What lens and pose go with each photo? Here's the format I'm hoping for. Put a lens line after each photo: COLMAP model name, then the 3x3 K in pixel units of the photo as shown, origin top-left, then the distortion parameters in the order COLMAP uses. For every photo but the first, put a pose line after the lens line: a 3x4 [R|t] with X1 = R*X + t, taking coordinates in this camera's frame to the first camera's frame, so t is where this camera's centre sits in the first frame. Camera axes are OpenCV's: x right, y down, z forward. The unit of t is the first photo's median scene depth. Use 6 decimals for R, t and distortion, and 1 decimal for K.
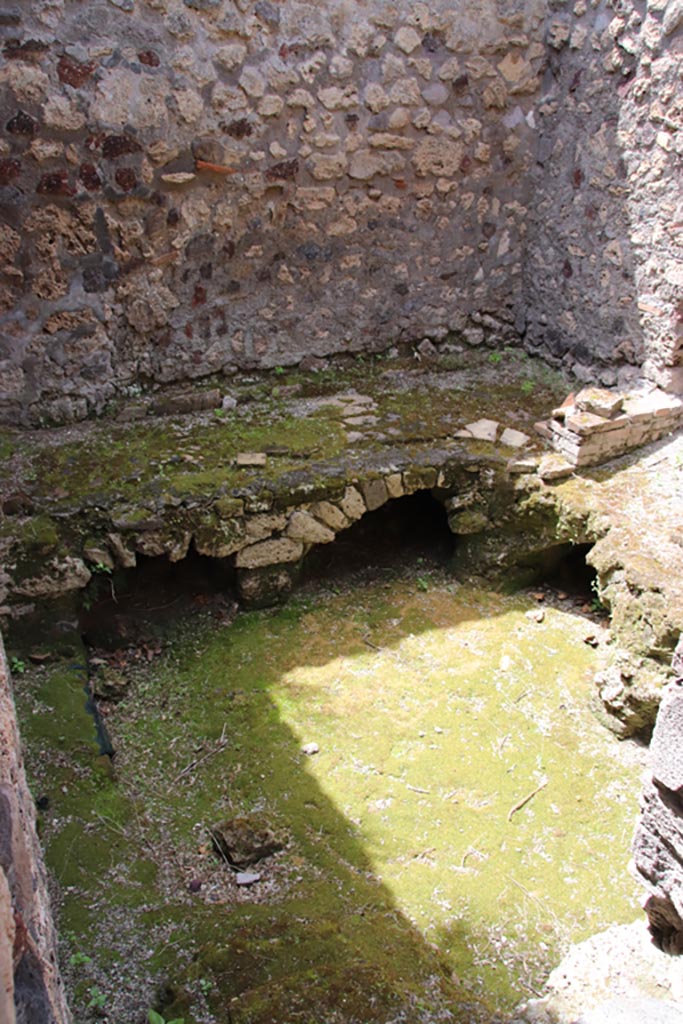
lens RADIAL K [[867.6, 0, 345.0], [0, 867.6, 517.1], [0, 0, 1]] dist [-0.138570, 0.153288]
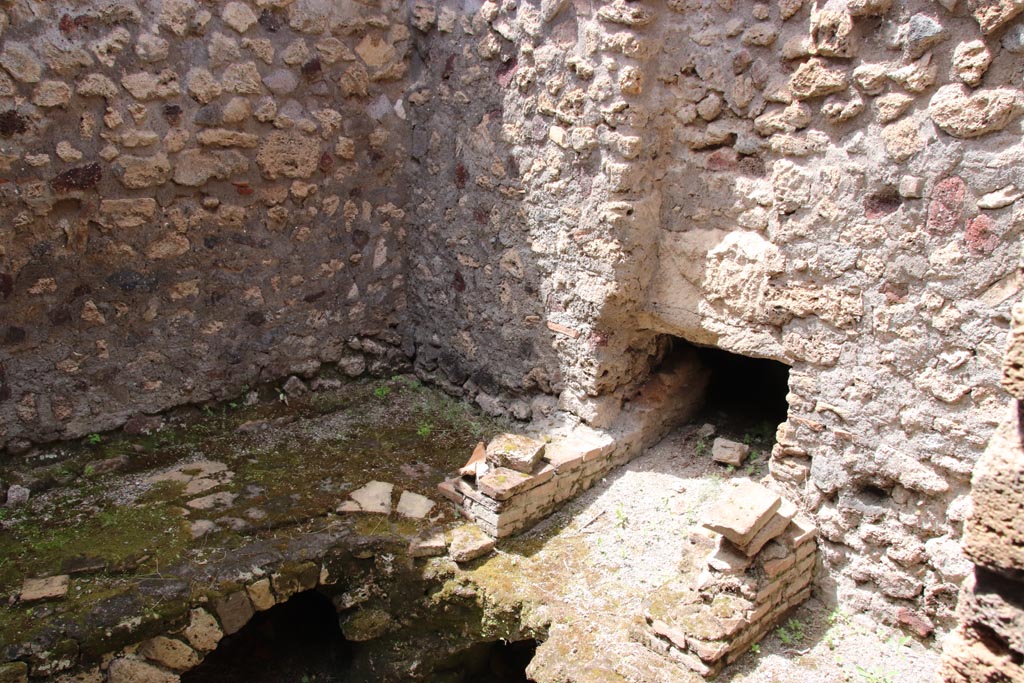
lens RADIAL K [[867.6, 0, 511.6], [0, 867.6, 344.0], [0, 0, 1]] dist [-0.138570, 0.153288]
pose [[0.949594, -0.068090, 0.305998, 0.052937], [0.115908, 0.983214, -0.140912, -0.119345], [-0.291267, 0.169277, 0.941546, 0.223999]]
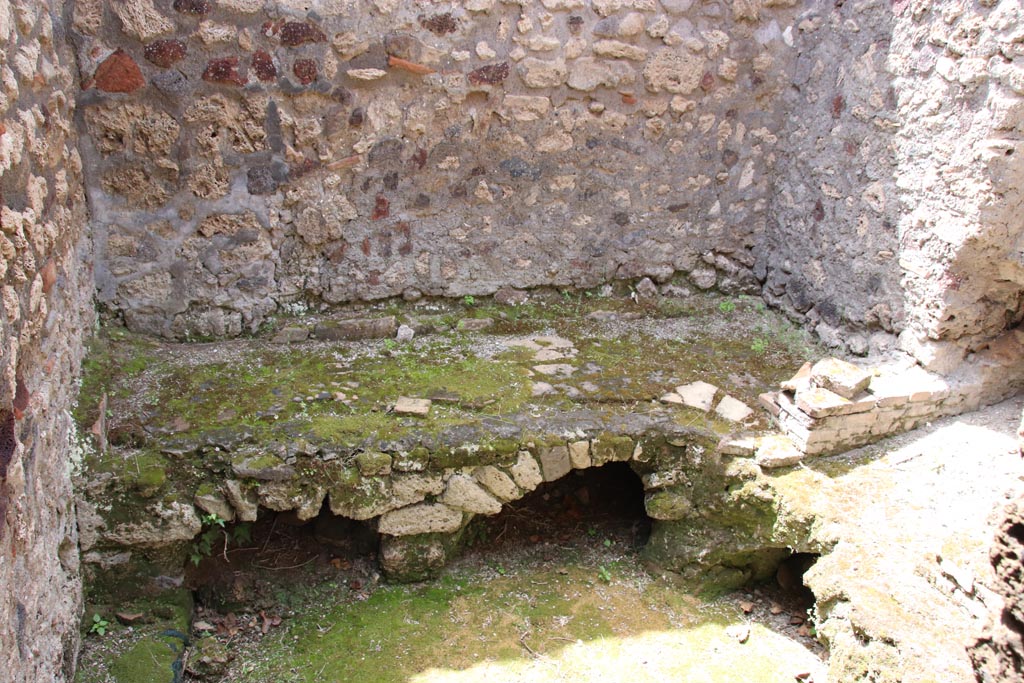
lens RADIAL K [[867.6, 0, 519.0], [0, 867.6, 347.5], [0, 0, 1]] dist [-0.138570, 0.153288]
pose [[0.990303, 0.095298, -0.101083, 0.073467], [-0.103932, 0.991039, -0.083899, -0.062259], [0.092182, 0.093591, 0.991334, 0.167208]]
